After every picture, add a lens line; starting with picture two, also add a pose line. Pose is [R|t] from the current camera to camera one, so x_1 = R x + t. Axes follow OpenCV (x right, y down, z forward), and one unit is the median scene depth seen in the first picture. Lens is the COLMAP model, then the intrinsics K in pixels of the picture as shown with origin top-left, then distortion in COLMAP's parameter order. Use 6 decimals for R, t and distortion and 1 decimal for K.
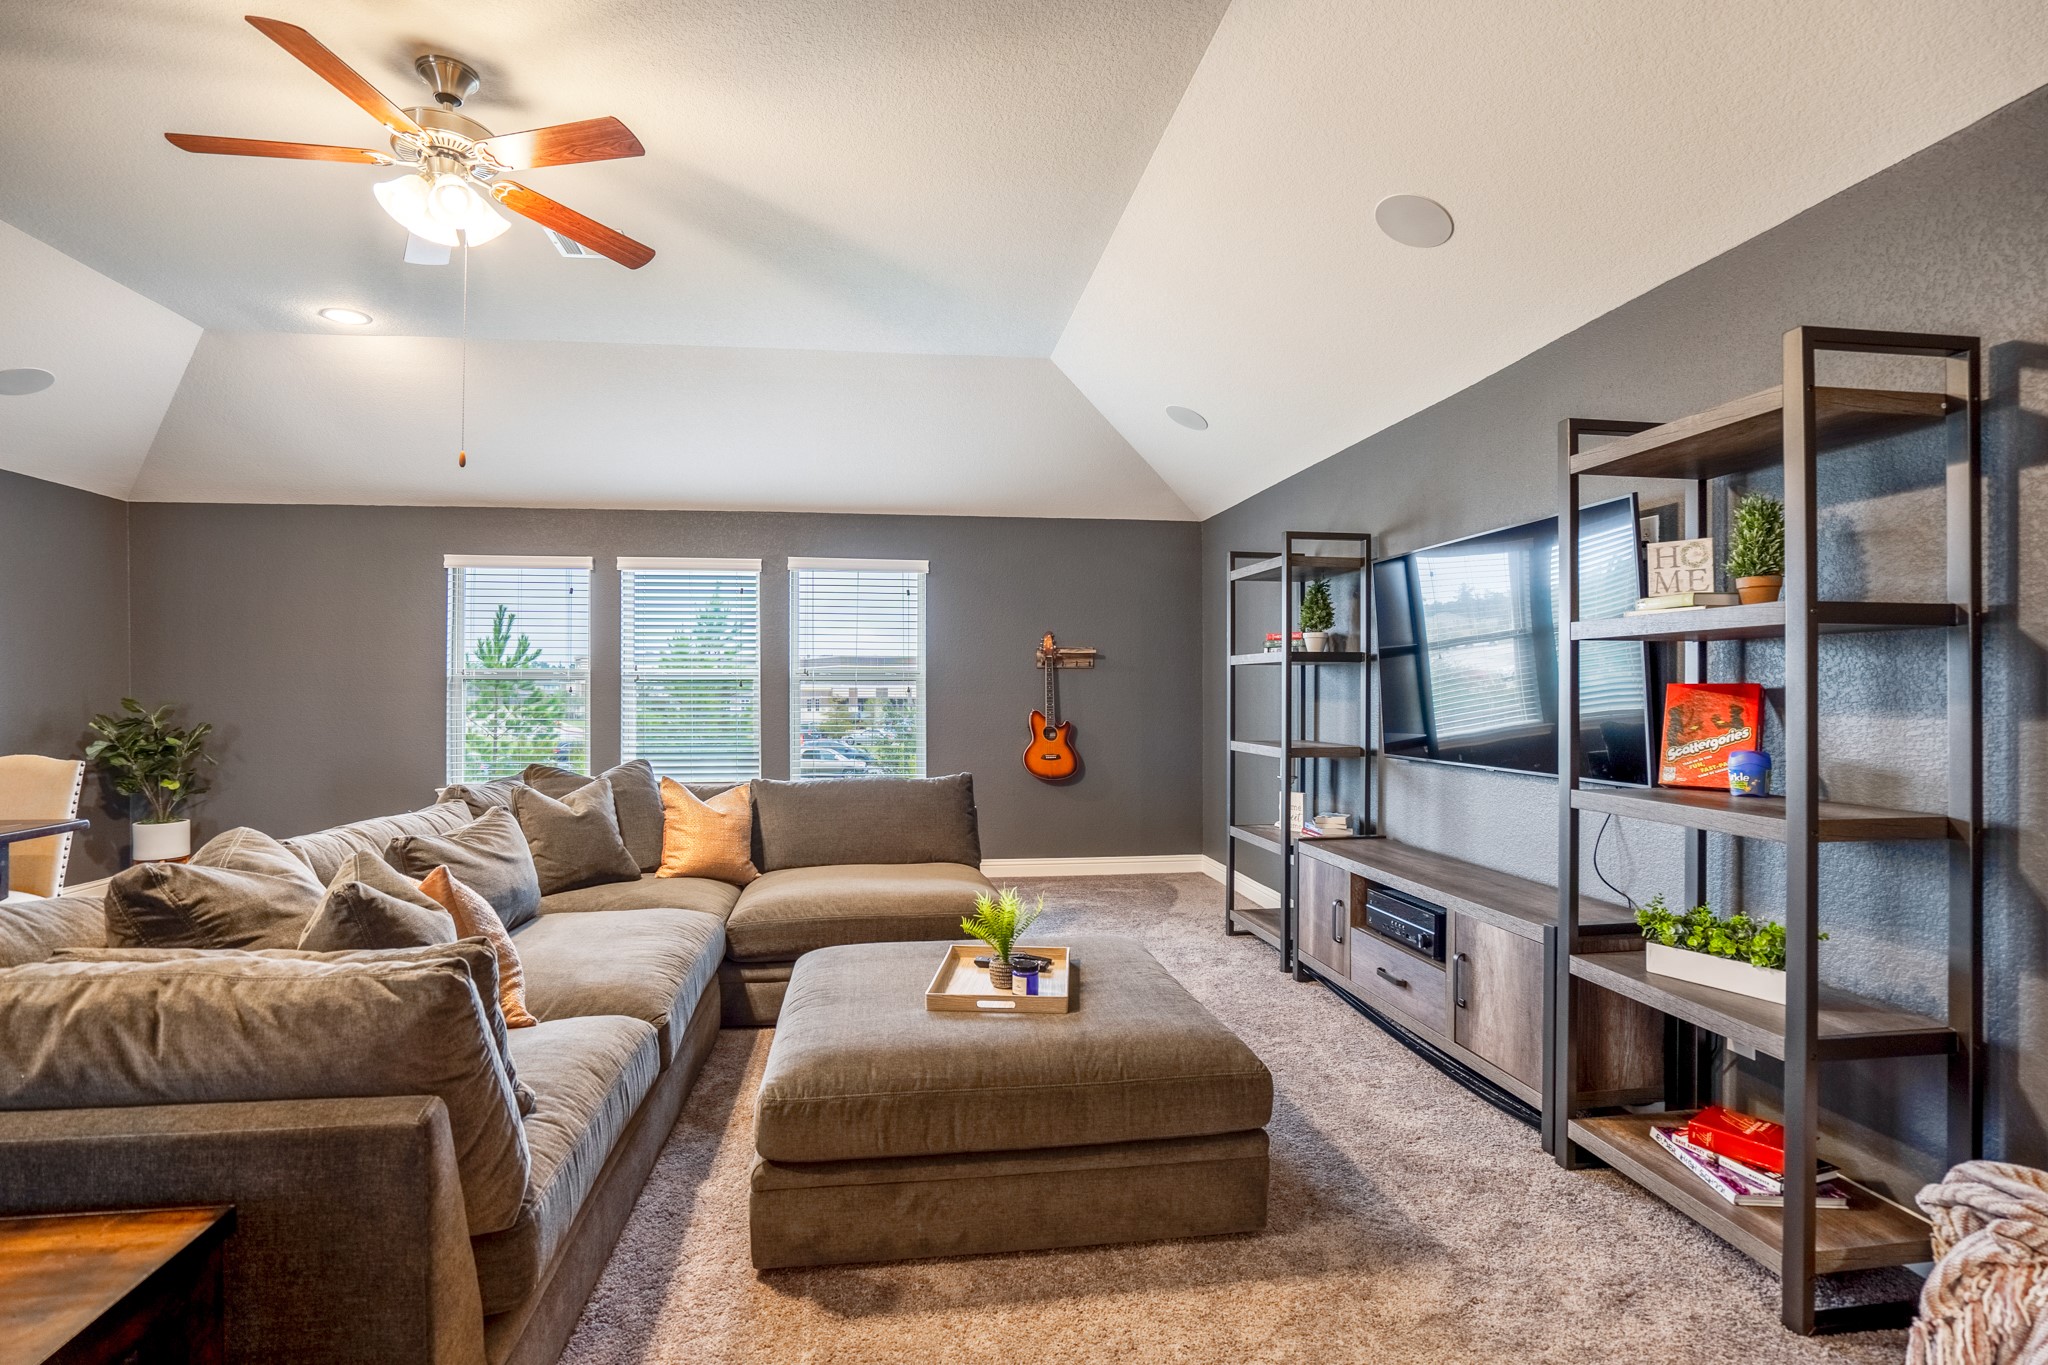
lens RADIAL K [[969.0, 0, 1003.8], [0, 969.0, 691.6], [0, 0, 1]] dist [-0.024878, 0.004112]
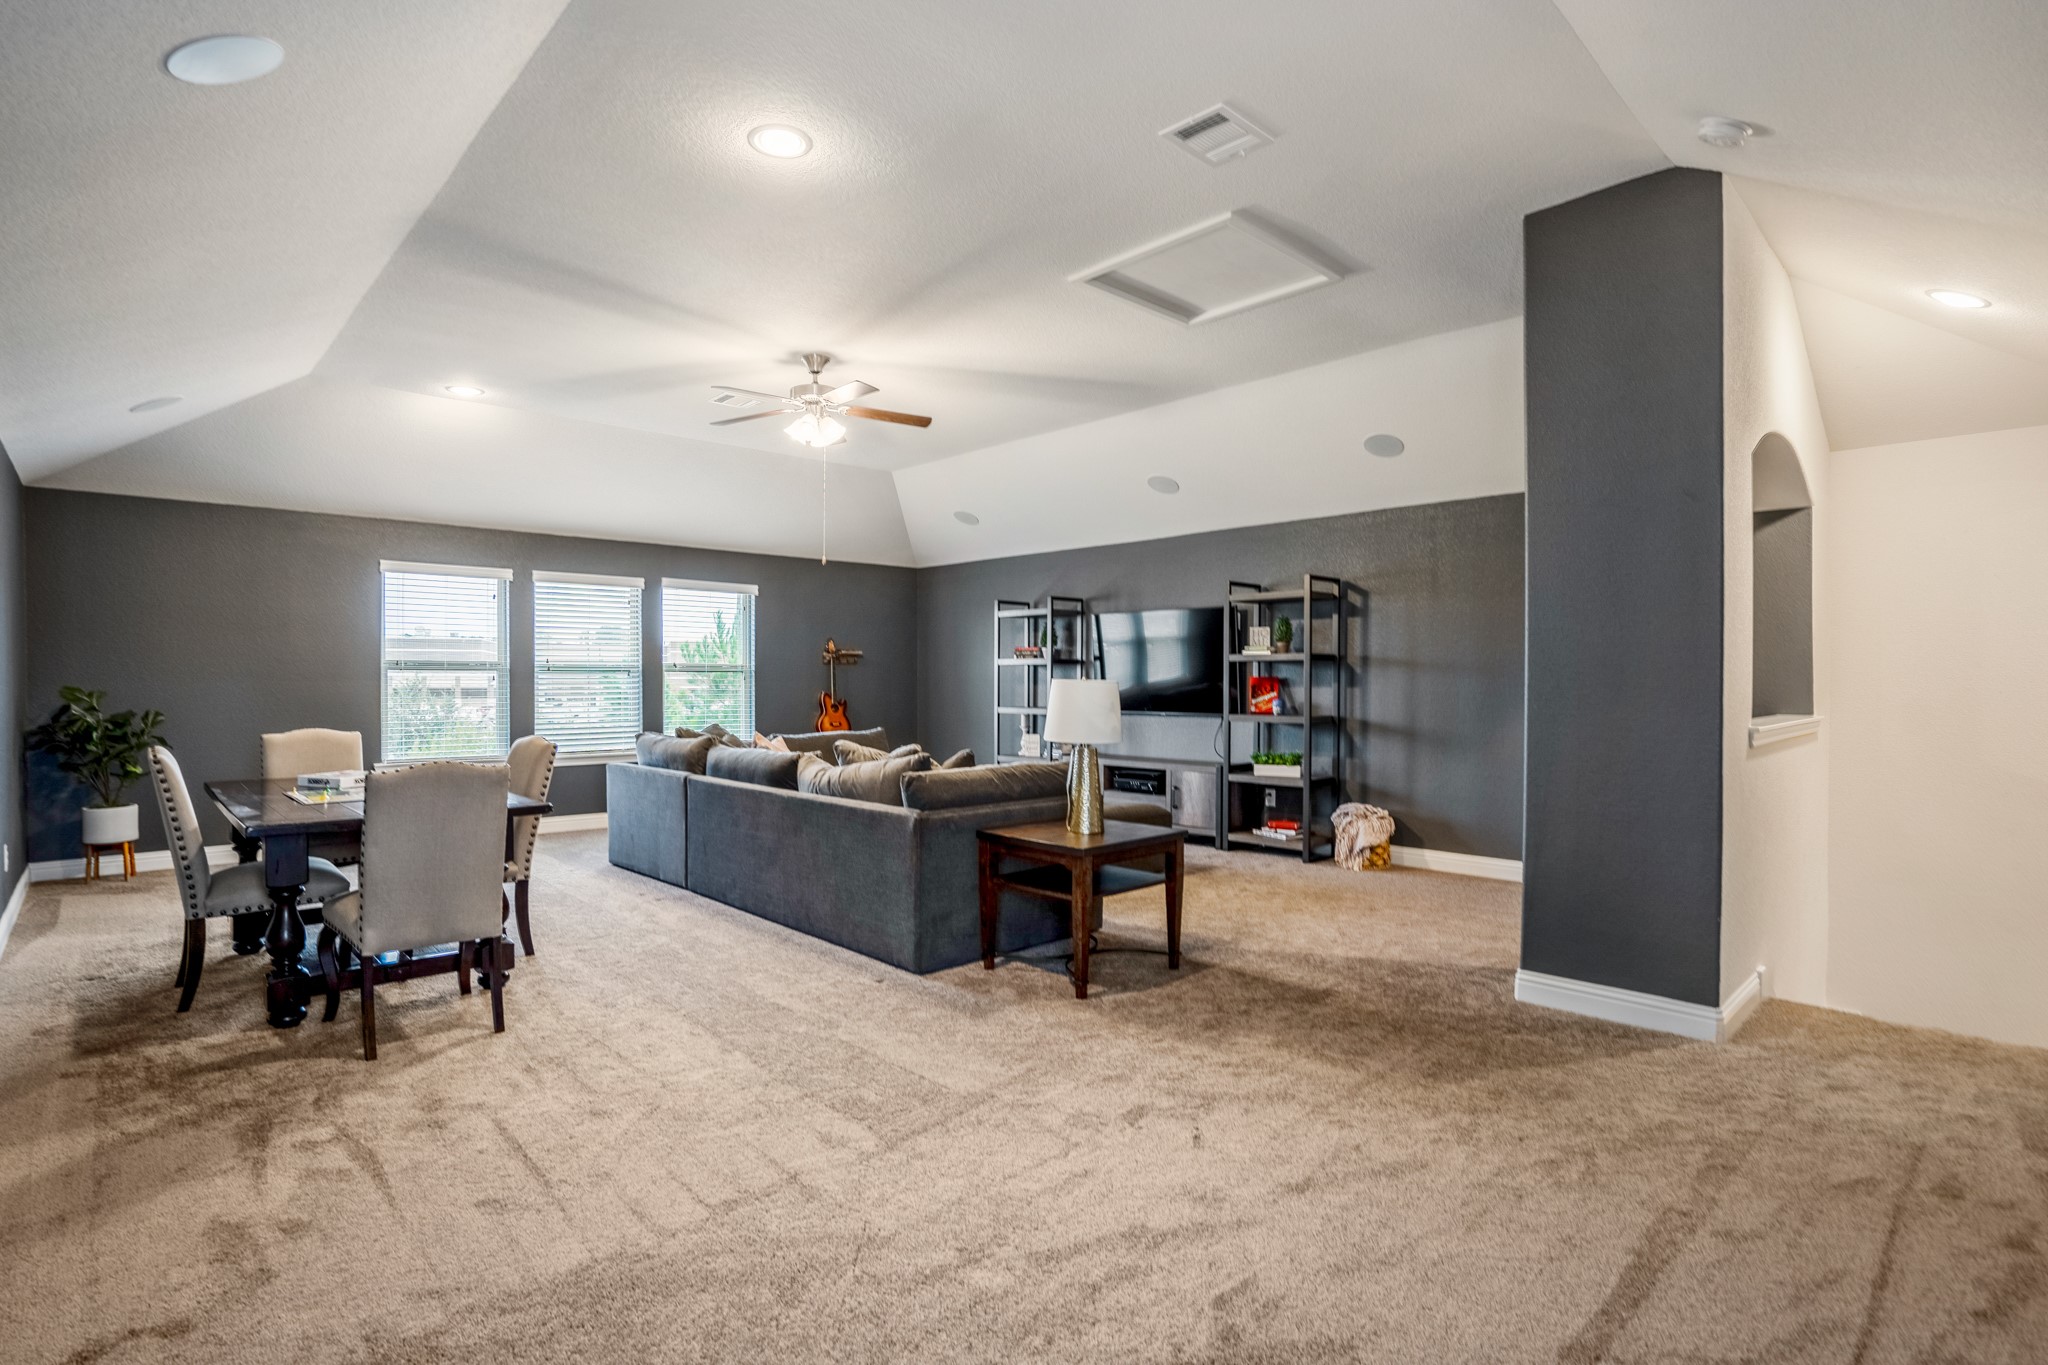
lens RADIAL K [[969.0, 0, 1039.1], [0, 969.0, 682.5], [0, 0, 1]] dist [-0.024878, 0.004112]
pose [[0.804769, -0.000416, 0.593588, -0.955198], [-0.000254, 0.999999, 0.001045, 0.003653], [-0.593588, -0.000992, 0.804769, -0.585790]]
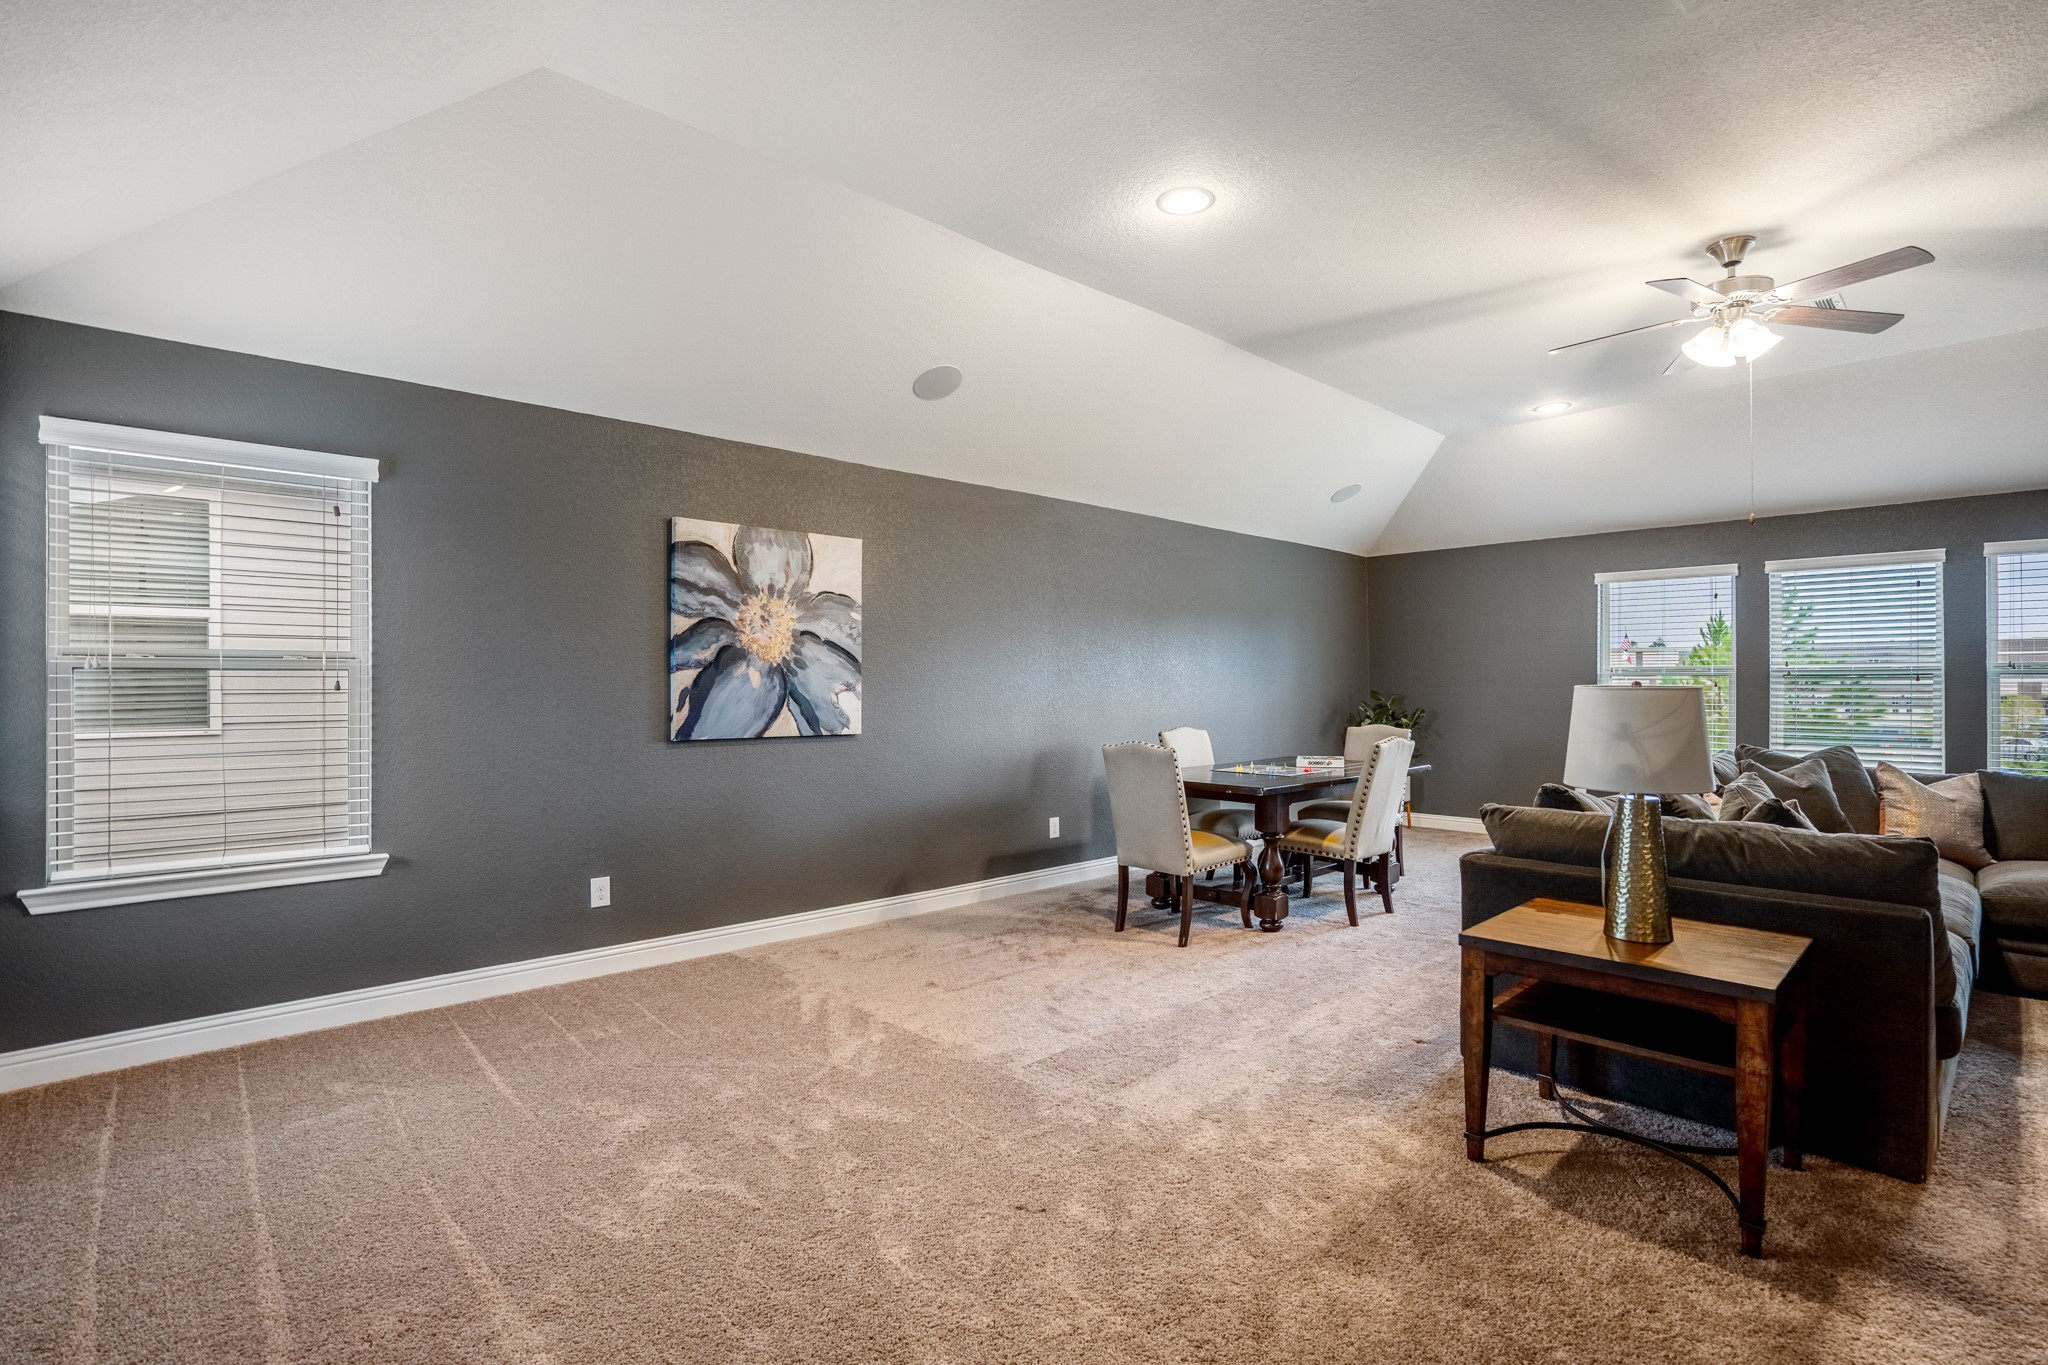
lens RADIAL K [[969.0, 0, 1024.1], [0, 969.0, 671.0], [0, 0, 1]] dist [-0.024878, 0.004112]
pose [[0.592908, -0.012732, -0.805169, -0.051102], [-0.001649, 0.999854, -0.017025, 0.004277], [0.805268, 0.011422, 0.592801, -0.464734]]
